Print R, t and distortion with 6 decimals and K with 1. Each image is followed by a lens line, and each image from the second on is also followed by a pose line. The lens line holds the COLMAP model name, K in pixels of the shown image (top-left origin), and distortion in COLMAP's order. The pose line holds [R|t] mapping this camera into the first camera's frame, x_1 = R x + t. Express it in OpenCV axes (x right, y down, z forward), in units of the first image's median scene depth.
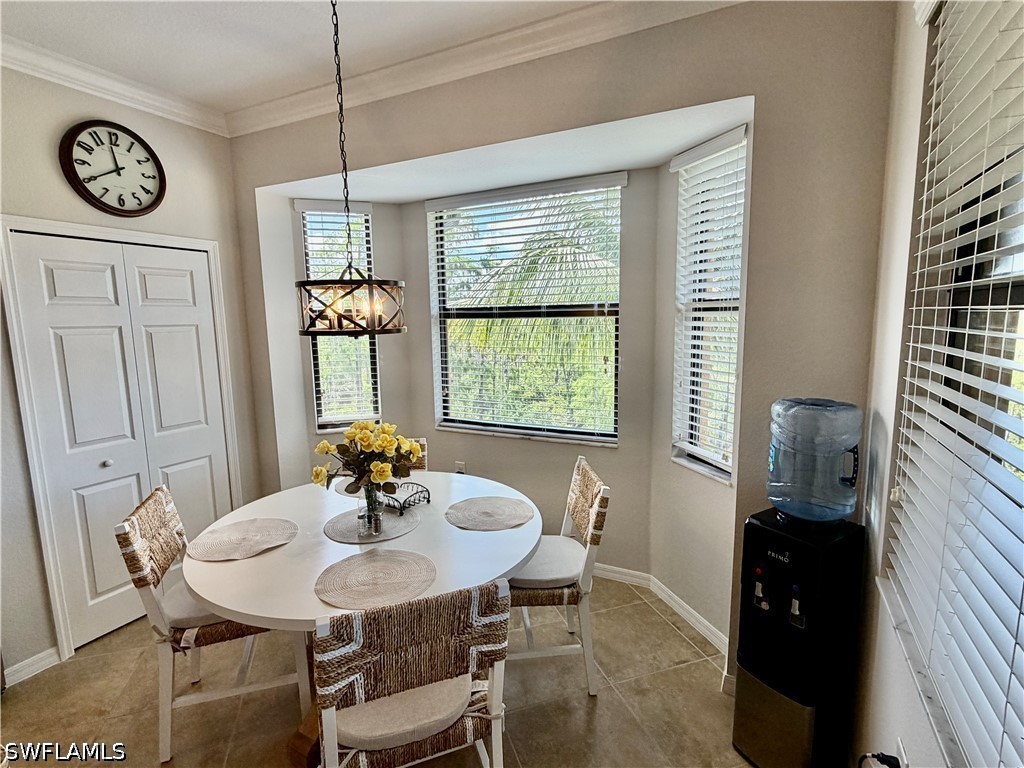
lens RADIAL K [[505.6, 0, 511.8], [0, 505.6, 386.6], [0, 0, 1]] dist [0.000809, 0.000128]
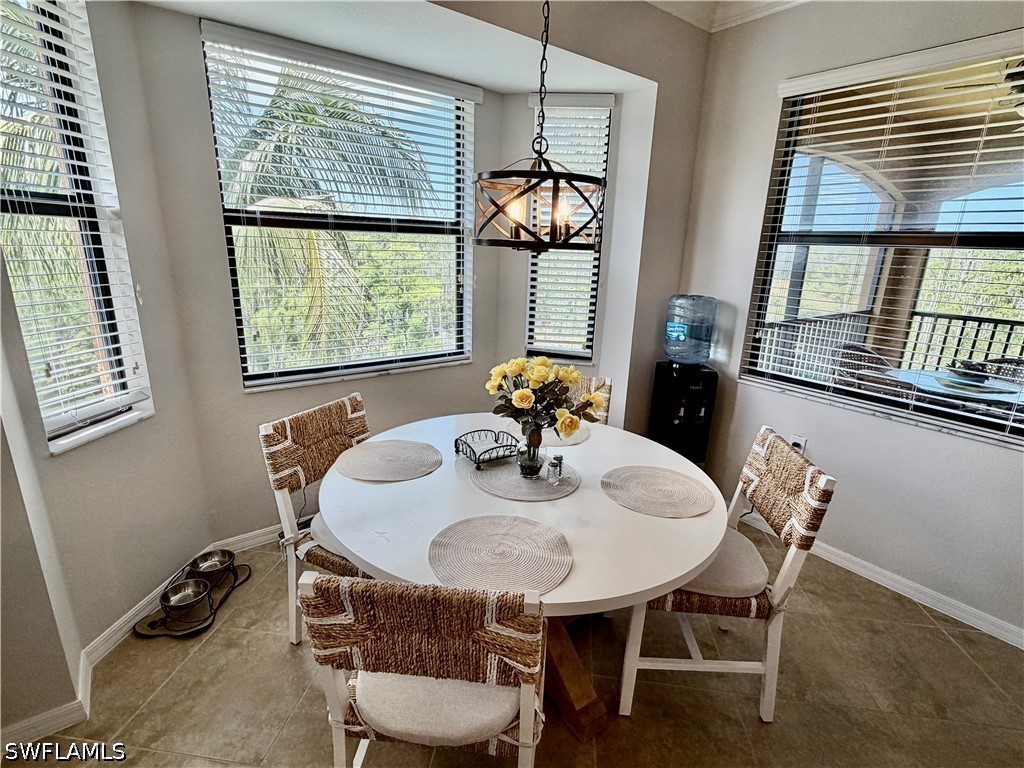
lens RADIAL K [[505.6, 0, 510.4], [0, 505.6, 387.1], [0, 0, 1]] dist [0.000809, 0.000128]
pose [[0.434121, -0.217119, 0.874299, -0.828759], [0.084991, 0.976064, 0.200190, -0.041984], [-0.896836, -0.012599, 0.442183, 0.534270]]
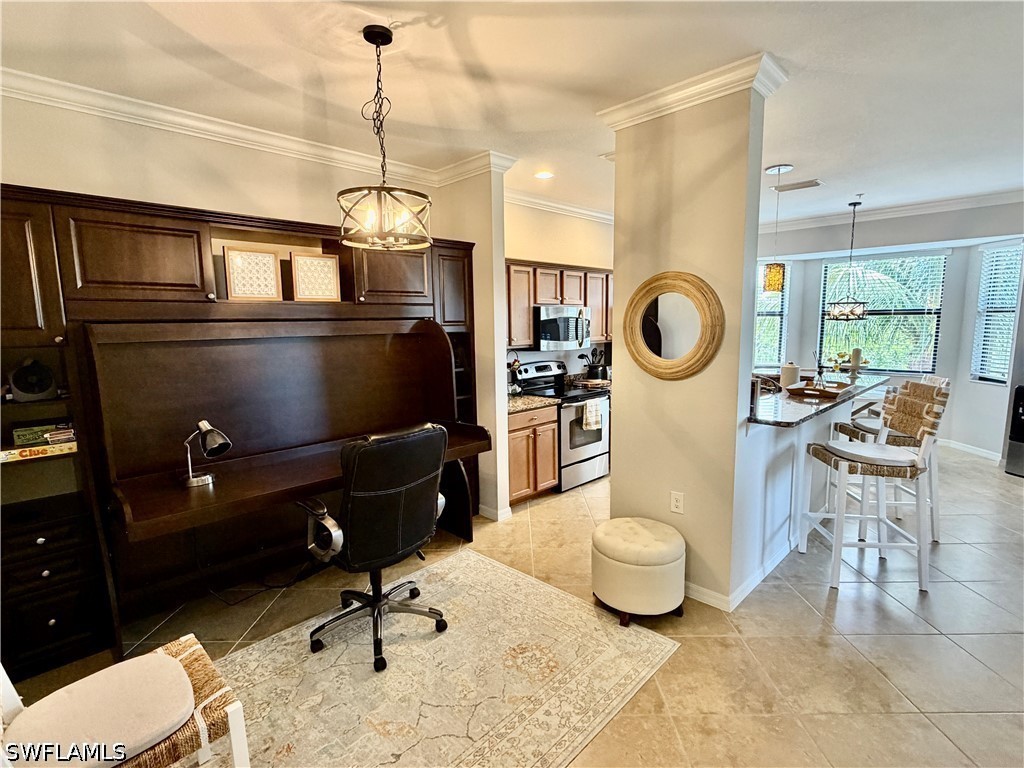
lens RADIAL K [[505.6, 0, 512.5], [0, 505.6, 387.6], [0, 0, 1]] dist [0.000809, 0.000128]
pose [[0.947307, 0.048590, -0.316620, -0.918321], [-0.048036, 0.998800, 0.009559, 0.265760], [0.316704, 0.006154, 0.948504, -1.807230]]
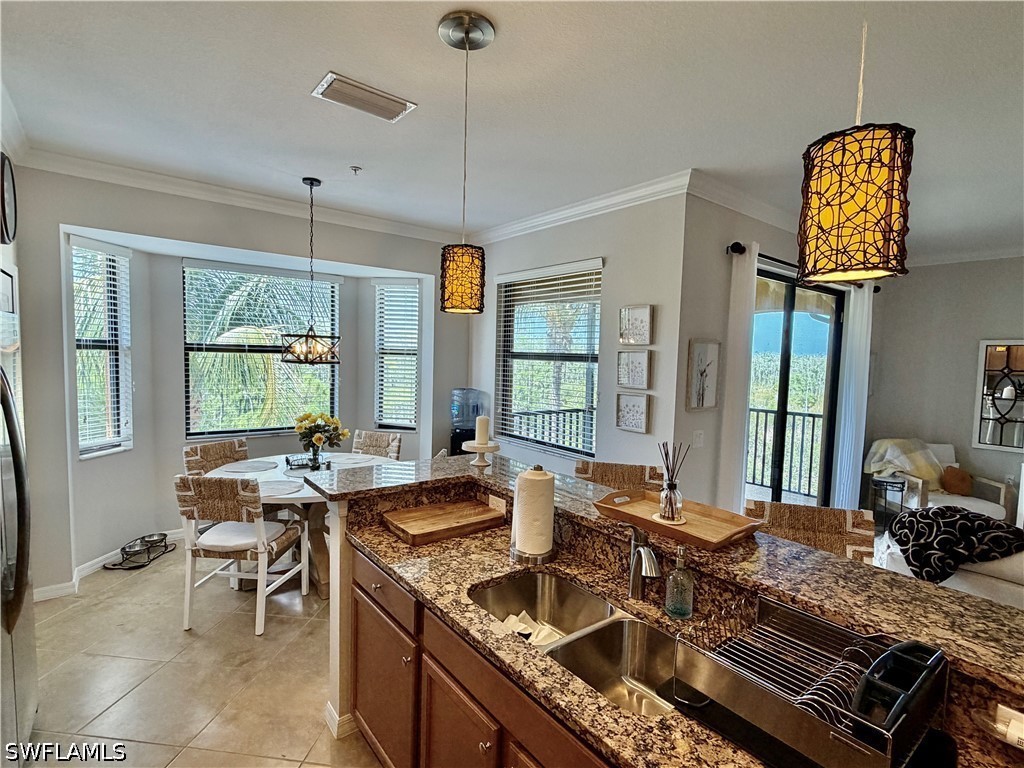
lens RADIAL K [[505.6, 0, 511.4], [0, 505.6, 387.6], [0, 0, 1]] dist [0.000809, 0.000128]
pose [[0.420216, -0.031444, 0.906879, -1.287682], [0.089449, 0.995967, -0.006914, 0.045284], [-0.903005, 0.084024, 0.421334, -0.310347]]
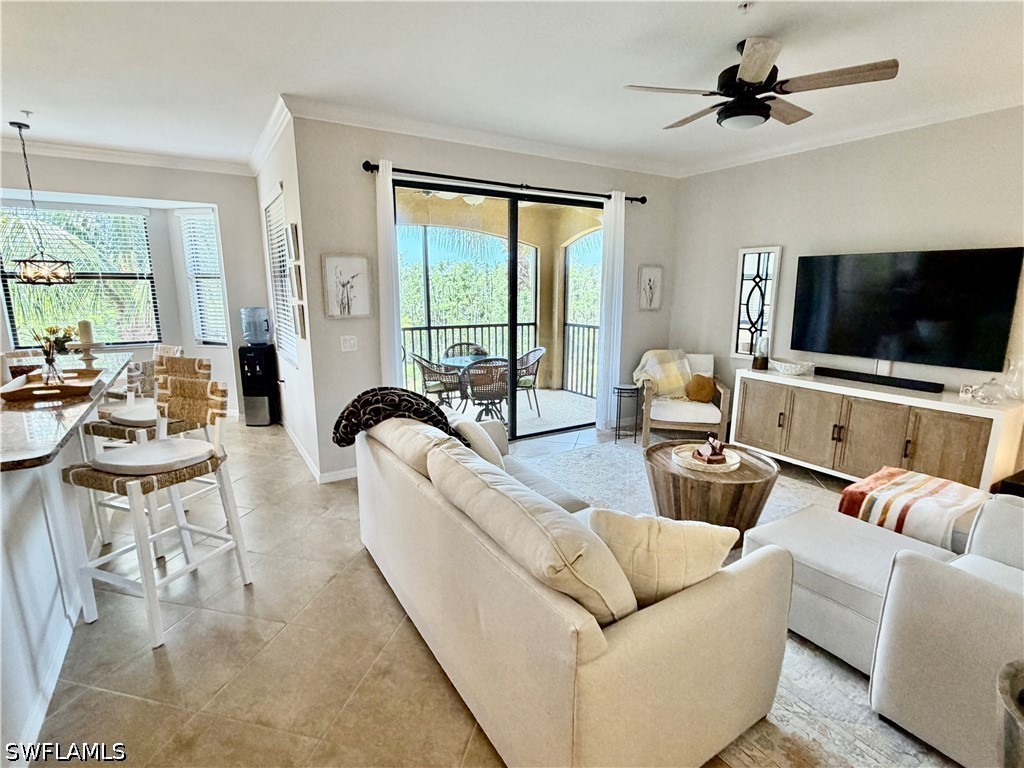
lens RADIAL K [[505.6, 0, 511.2], [0, 505.6, 386.4], [0, 0, 1]] dist [0.000809, 0.000128]
pose [[0.524812, -0.150337, 0.837837, -0.902875], [0.103177, 0.988258, 0.112698, 0.227295], [-0.844942, 0.027300, 0.534161, -1.439526]]
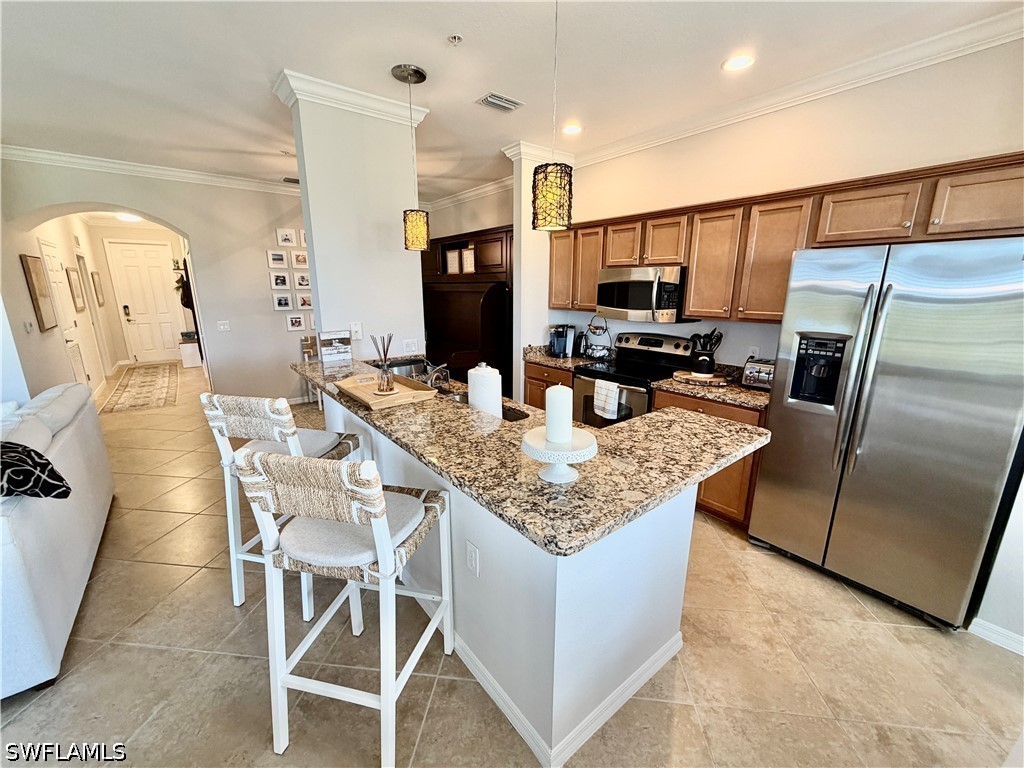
lens RADIAL K [[408.6, 0, 510.0], [0, 408.6, 385.9], [0, 0, 1]] dist [0.000206, 0.000071]
pose [[-0.419977, 0.230857, -0.877681, 0.026522], [-0.117743, 0.945071, 0.304924, -0.028853], [0.899864, 0.231402, -0.369726, 0.299449]]
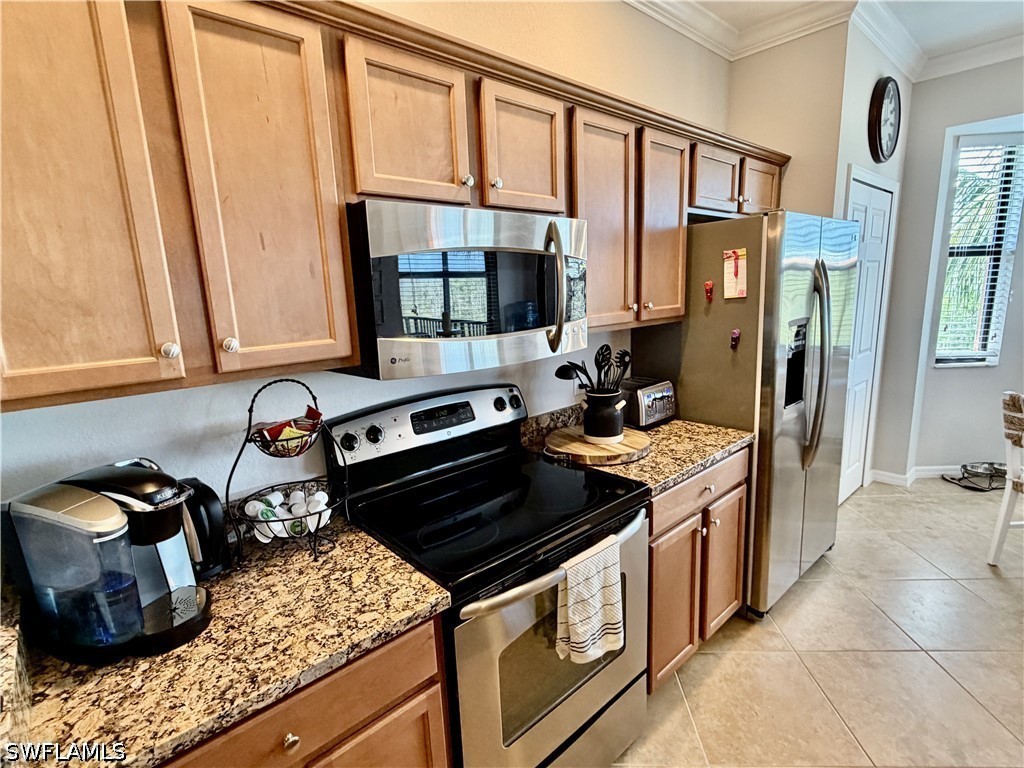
lens RADIAL K [[505.6, 0, 508.5], [0, 505.6, 386.5], [0, 0, 1]] dist [0.000809, 0.000128]
pose [[0.931211, 0.055002, -0.360307, -1.134448], [-0.029407, 0.996663, 0.076143, 0.108481], [0.363293, -0.060310, 0.929721, -0.409855]]
